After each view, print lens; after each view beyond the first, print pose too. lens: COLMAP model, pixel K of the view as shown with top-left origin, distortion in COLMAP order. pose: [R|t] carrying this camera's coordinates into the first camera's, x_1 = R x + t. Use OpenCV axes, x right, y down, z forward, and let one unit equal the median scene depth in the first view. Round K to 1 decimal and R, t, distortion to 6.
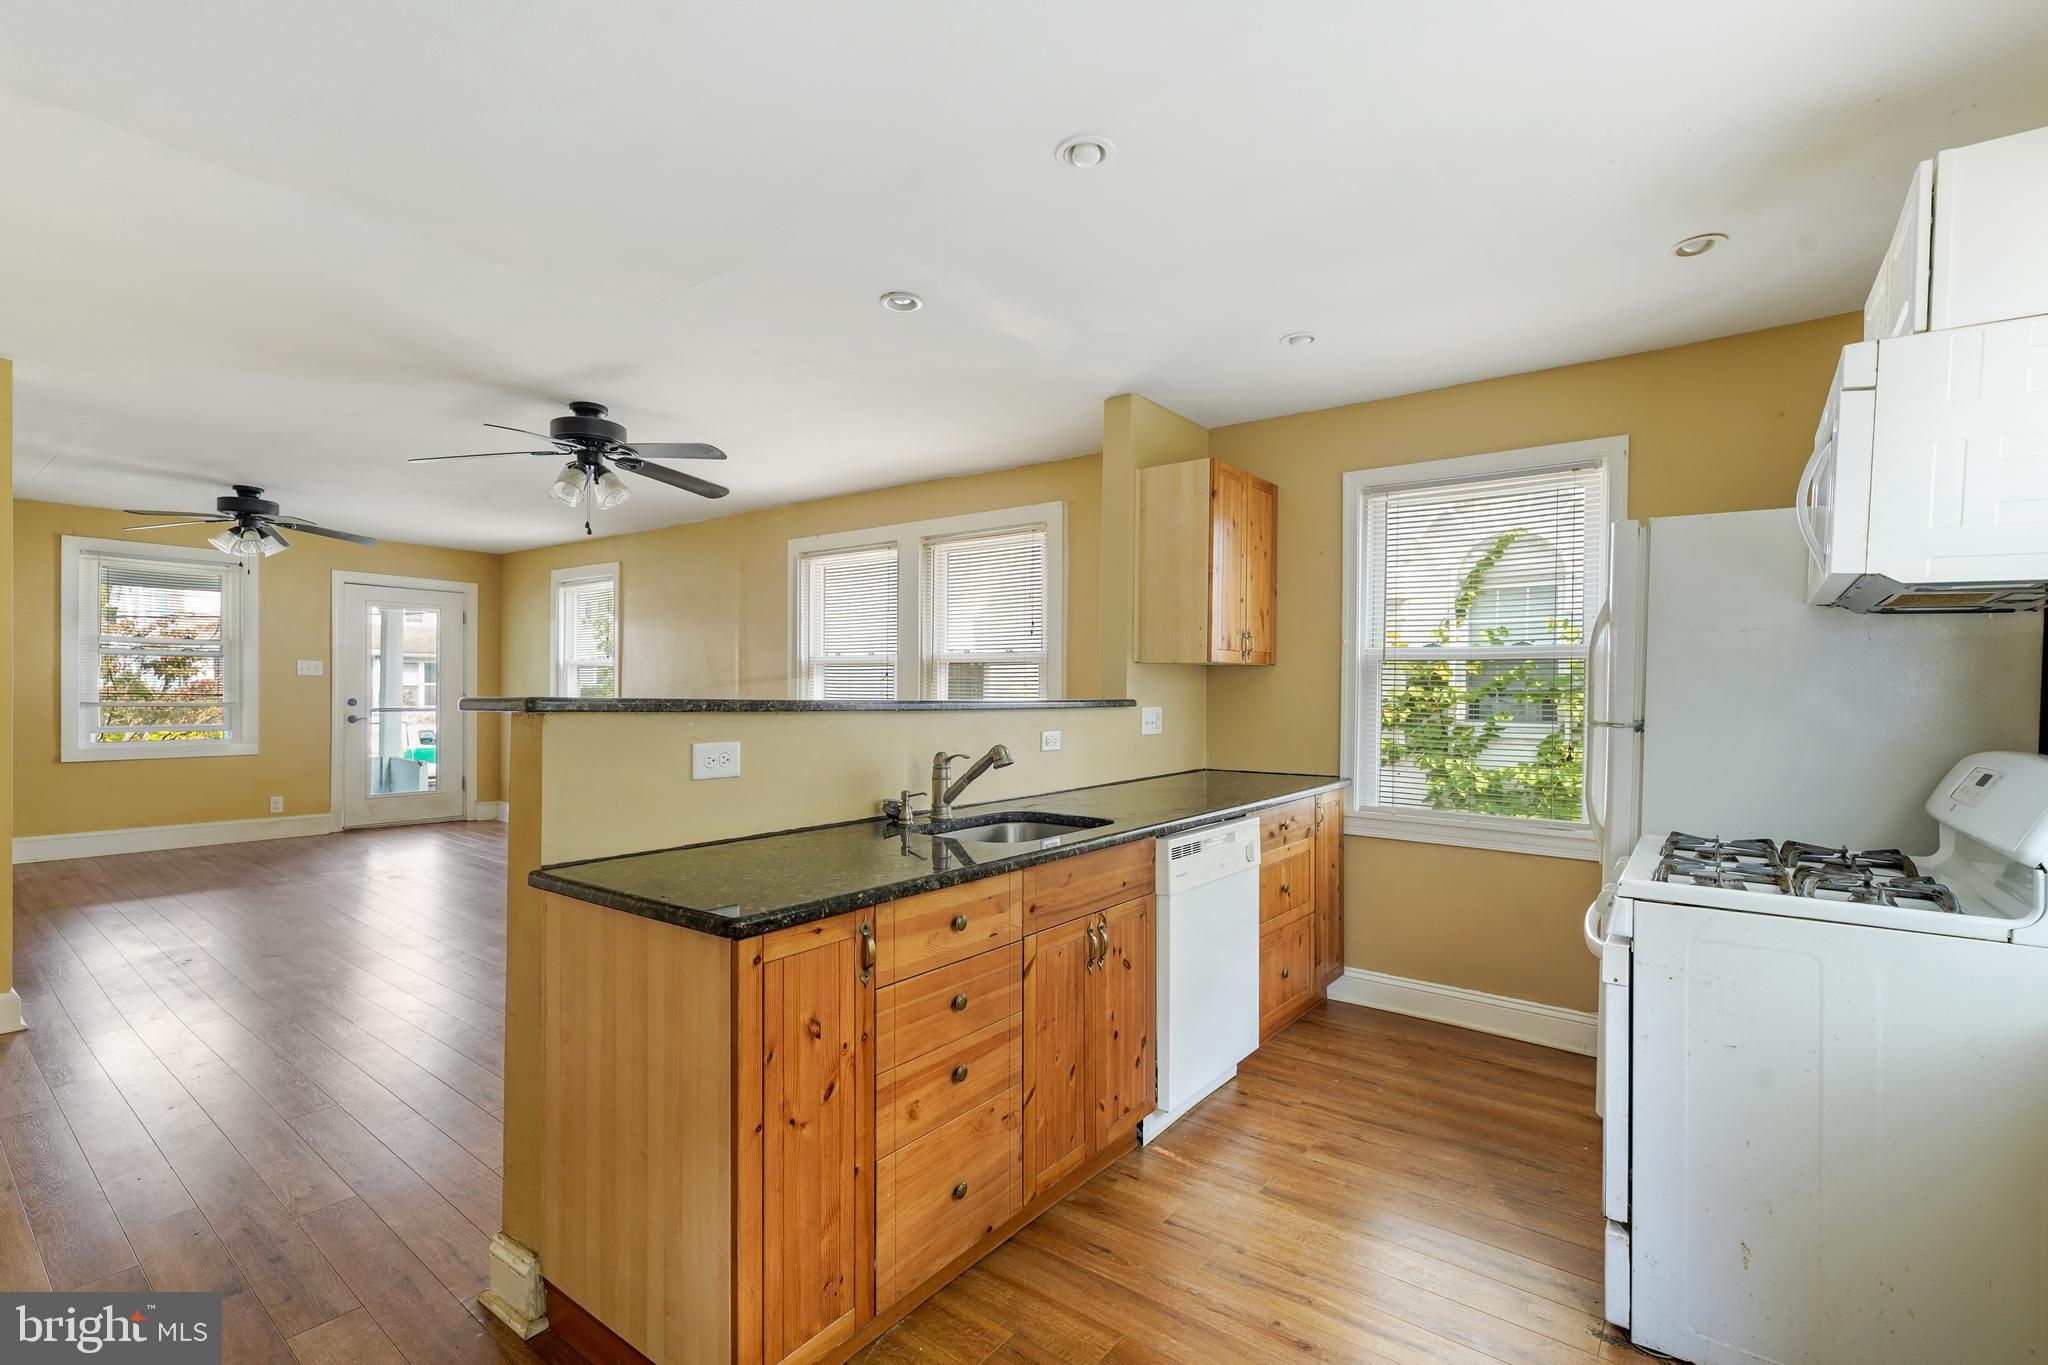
lens RADIAL K [[907.5, 0, 1019.6], [0, 907.5, 699.5], [0, 0, 1]] dist [-0.003005, 0.000288]
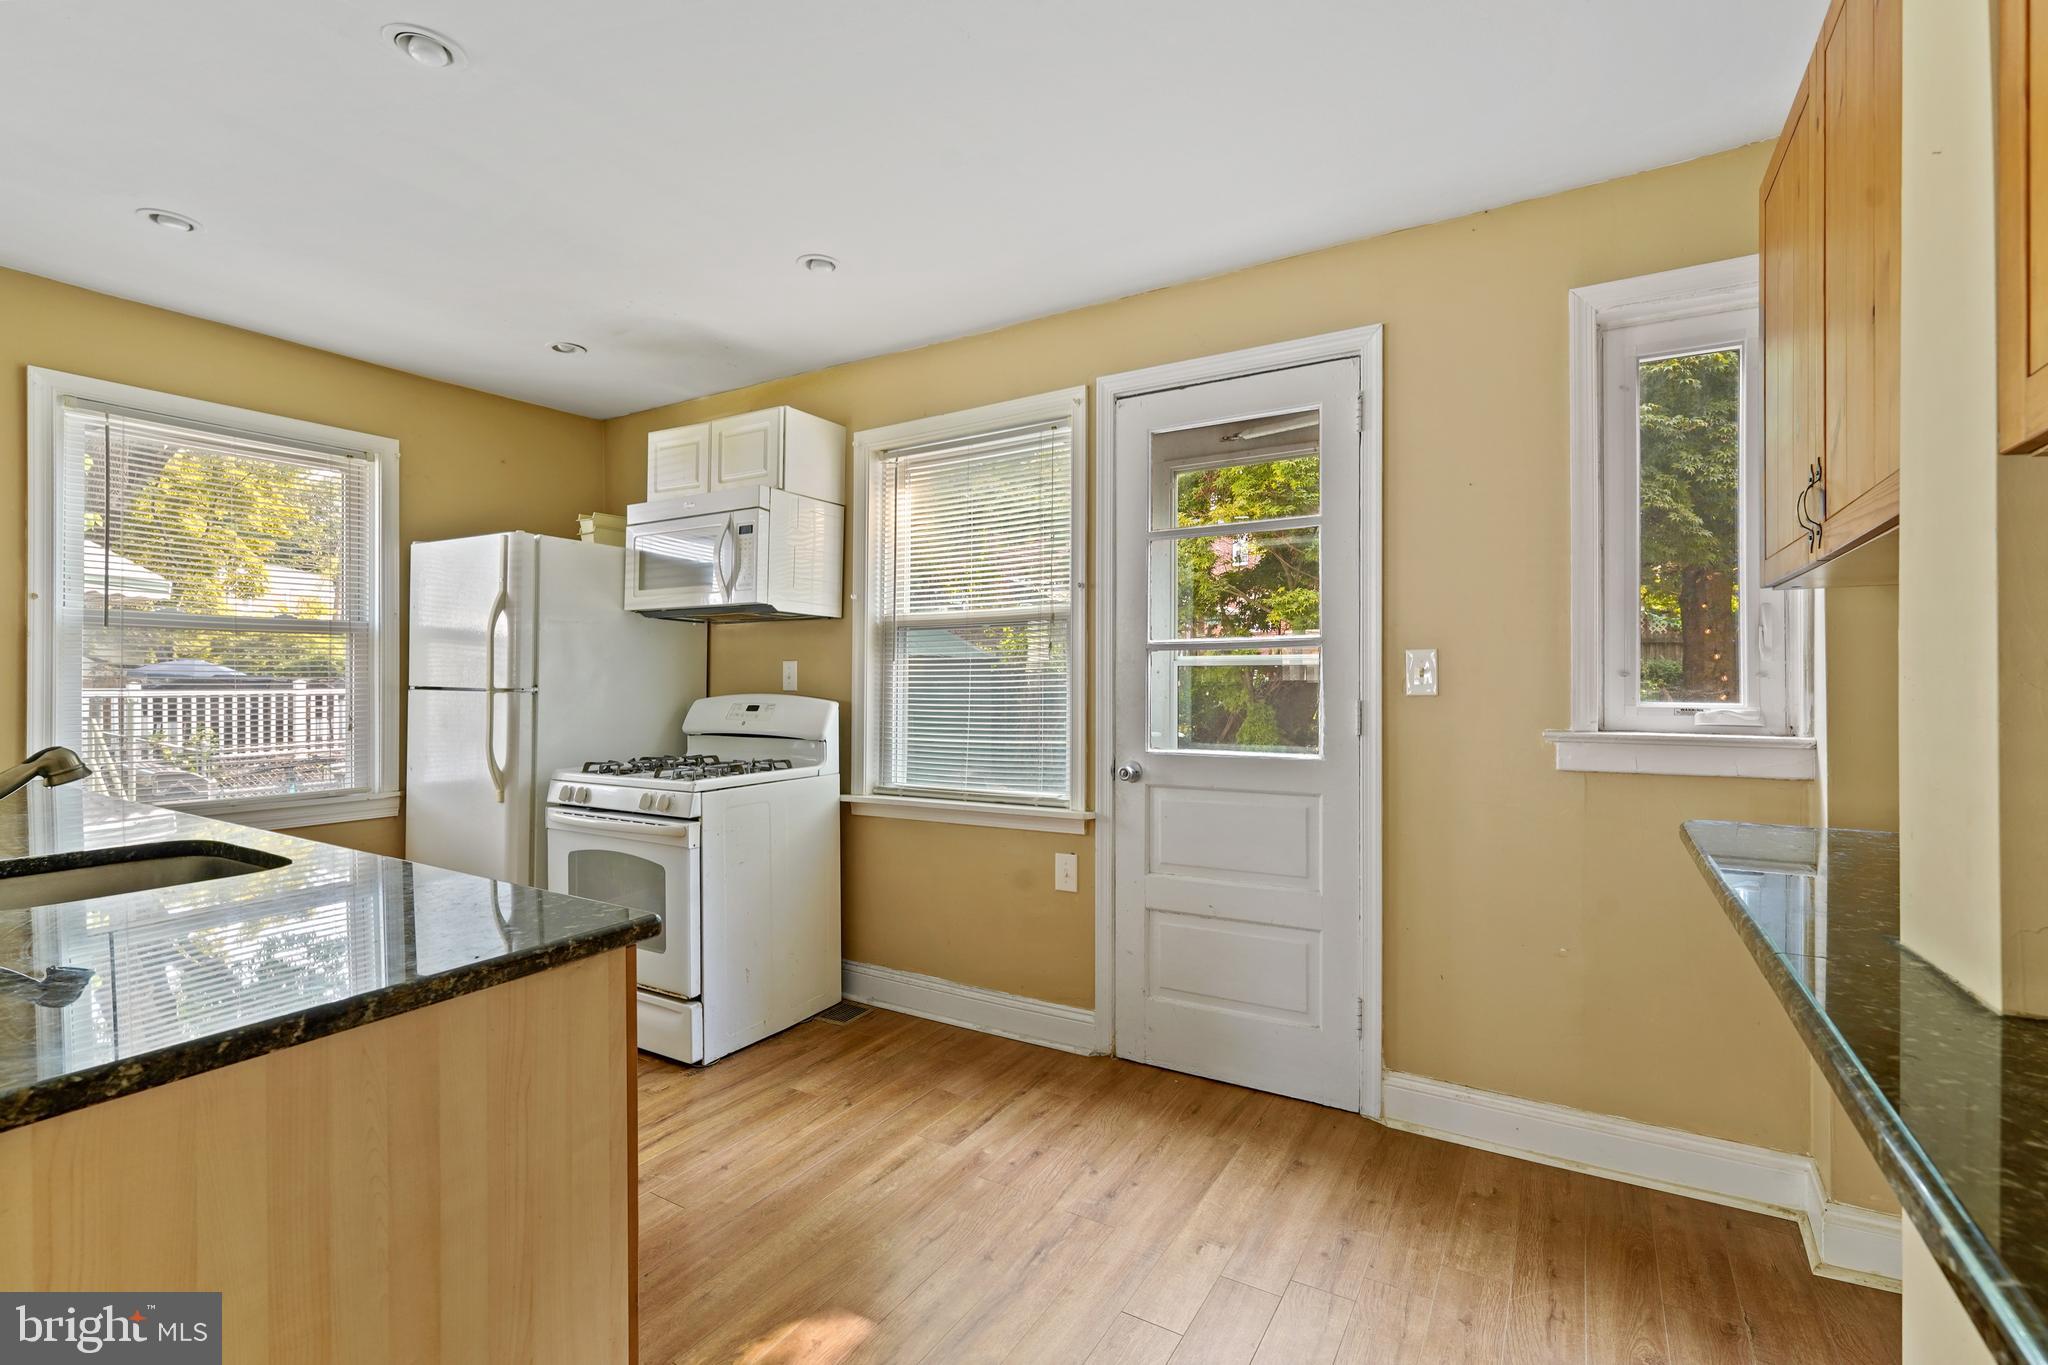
lens RADIAL K [[893.2, 0, 1059.8], [0, 893.2, 682.9], [0, 0, 1]] dist [-0.002095, 0.000050]
pose [[-0.129582, -0.017296, 0.991418, -0.474425], [0.010370, 0.999770, 0.018798, 0.001257], [-0.991514, 0.012717, -0.129373, 0.276076]]
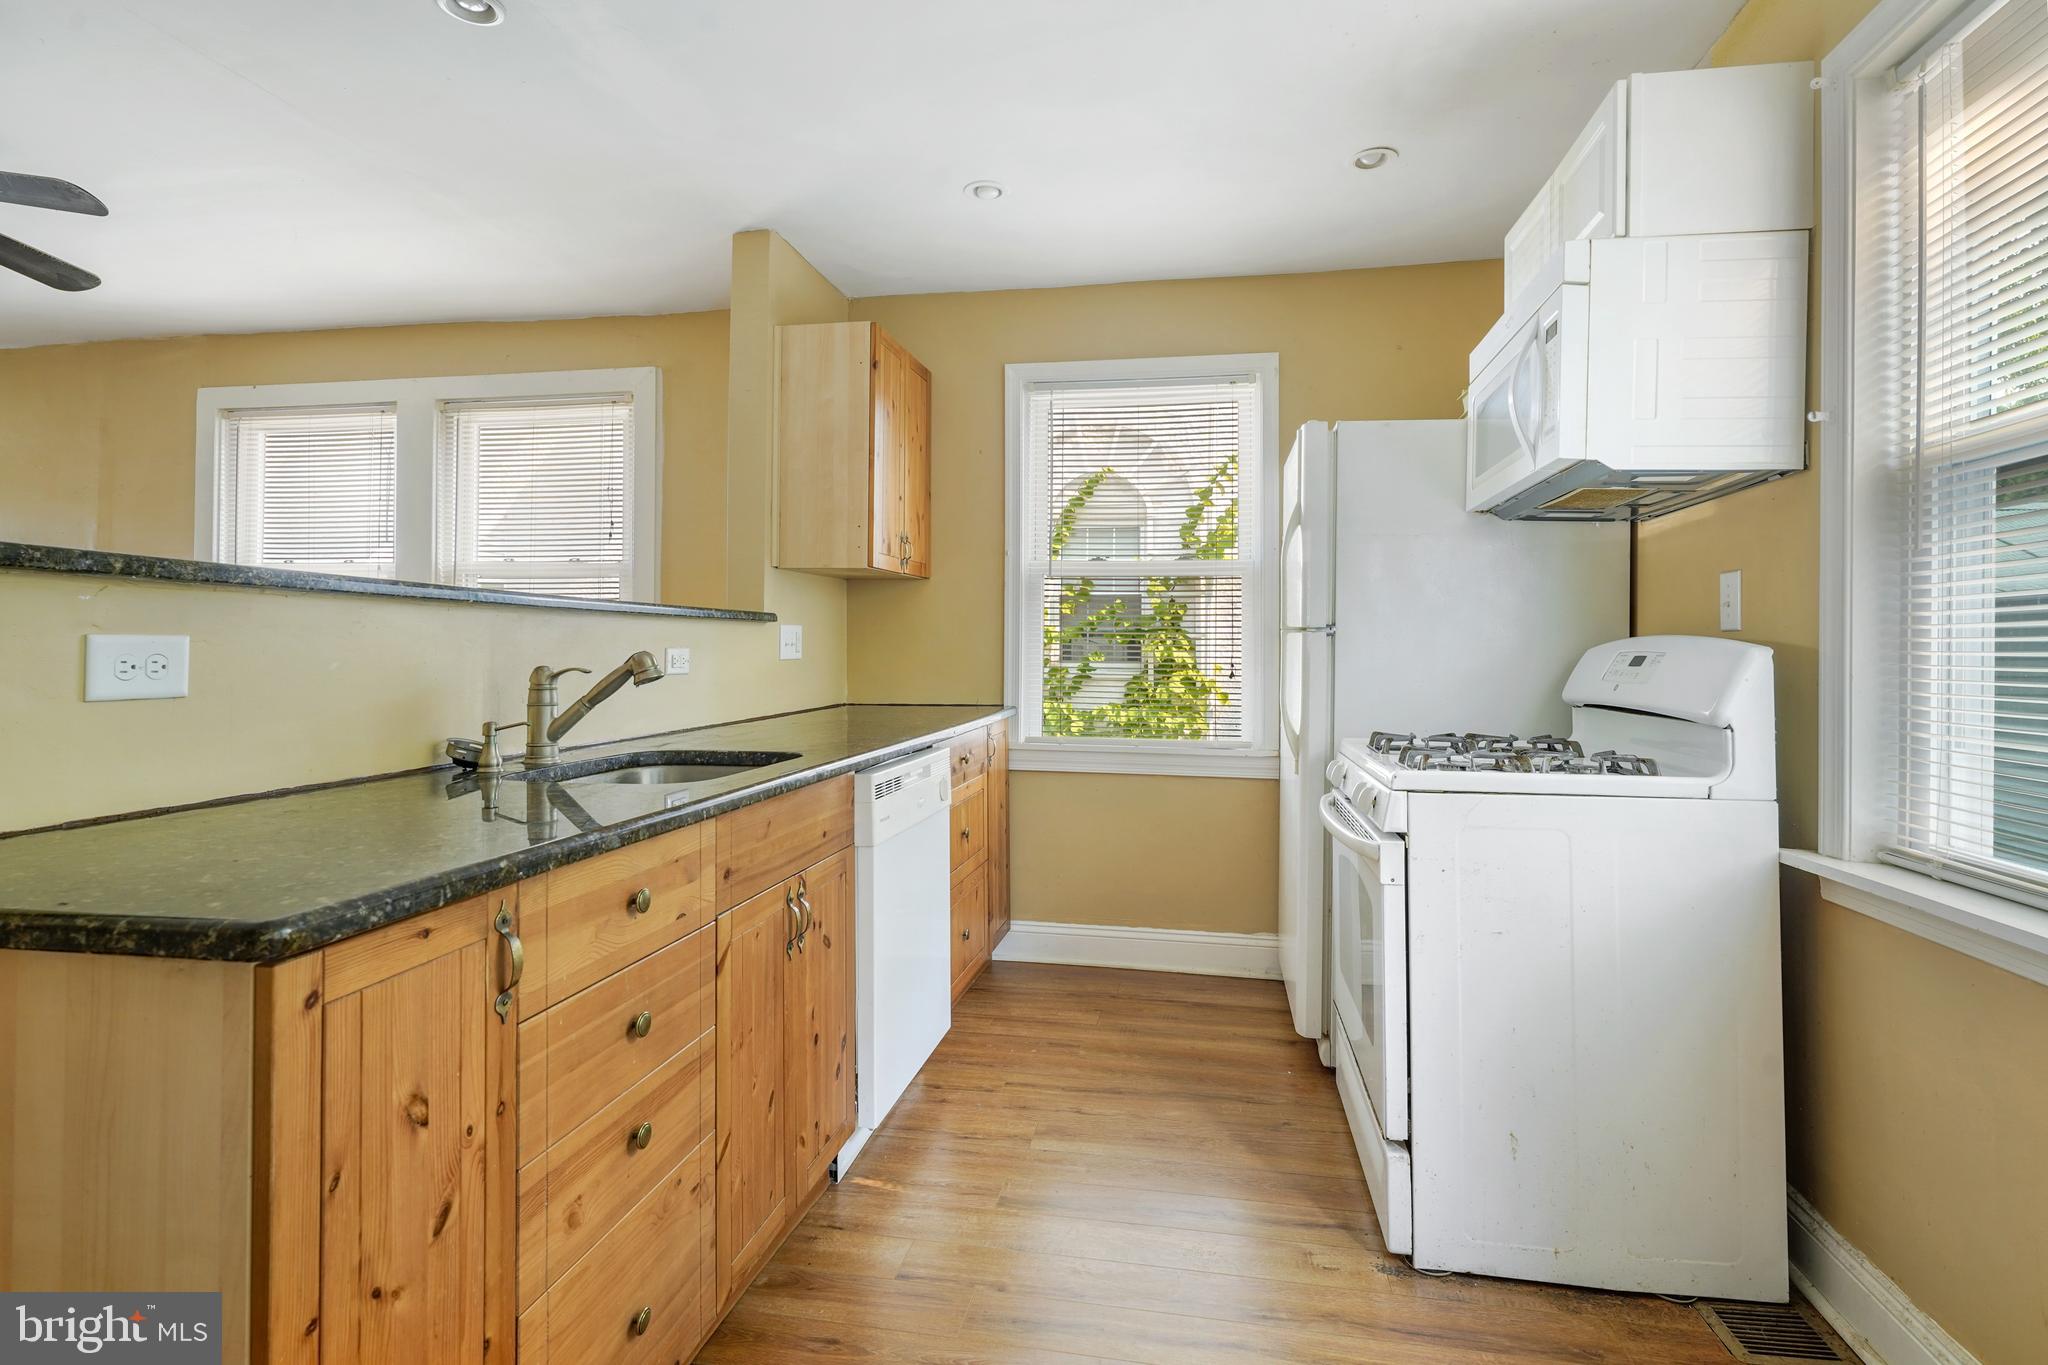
lens RADIAL K [[1004.1, 0, 1020.6], [0, 1004.1, 631.9], [0, 0, 1]] dist [-0.003286, 0.001457]
pose [[0.892321, 0.004469, 0.451380, -0.074810], [0.007020, 0.999693, -0.023774, 0.037197], [-0.451348, 0.024383, 0.892015, 0.118985]]
